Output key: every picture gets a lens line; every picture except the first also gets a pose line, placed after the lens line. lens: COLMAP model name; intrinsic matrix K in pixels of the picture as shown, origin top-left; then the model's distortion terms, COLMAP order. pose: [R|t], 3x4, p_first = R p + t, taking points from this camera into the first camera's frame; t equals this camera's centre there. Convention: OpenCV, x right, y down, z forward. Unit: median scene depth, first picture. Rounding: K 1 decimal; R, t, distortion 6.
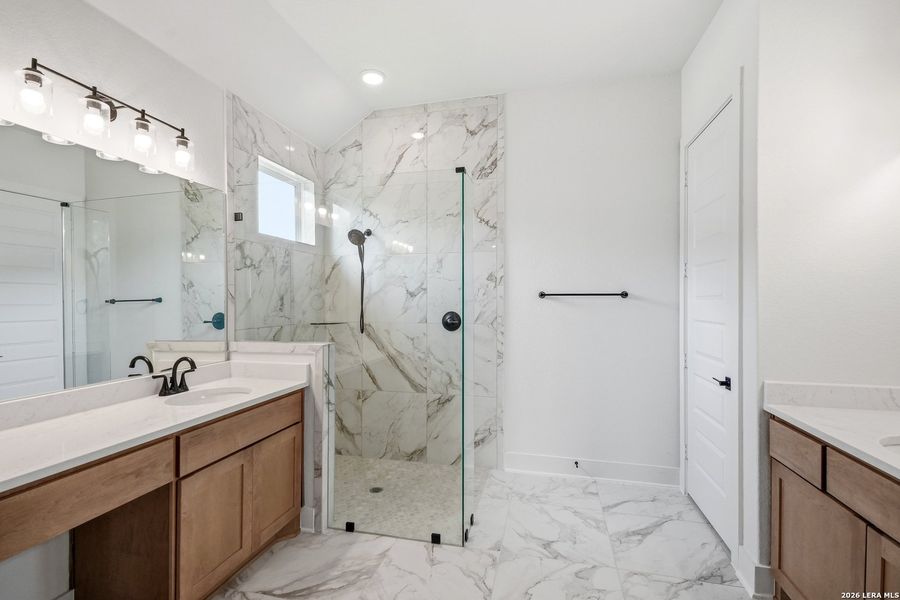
lens RADIAL K [[407.1, 0, 446.1], [0, 407.1, 299.9], [0, 0, 1]] dist [-0.002759, -0.000058]
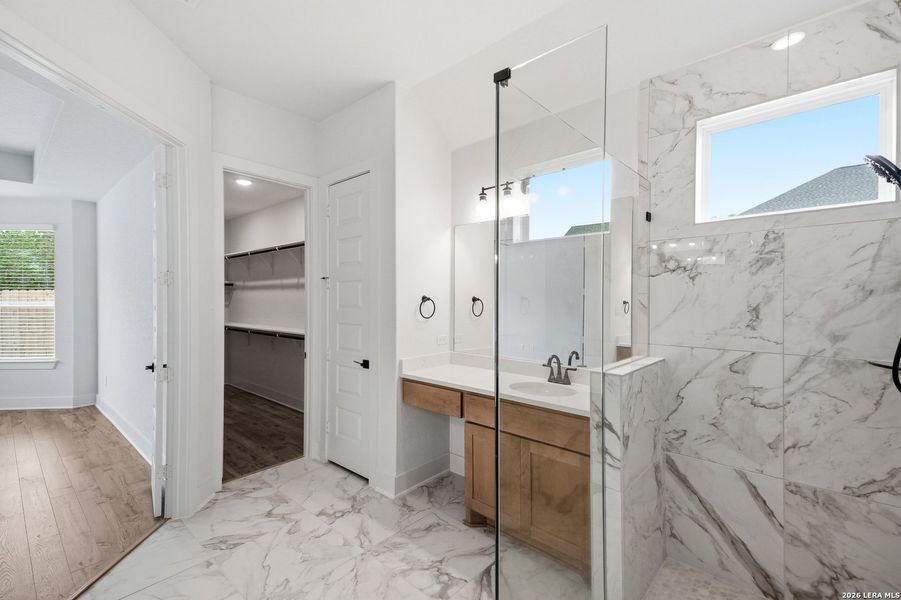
lens RADIAL K [[407.5, 0, 446.6], [0, 407.5, 299.9], [0, 0, 1]] dist [-0.002759, -0.000058]
pose [[-0.495203, 0.005386, -0.868761, 0.460992], [0.001567, 0.999985, 0.005306, -0.026977], [0.868776, 0.001266, -0.495204, 1.022975]]
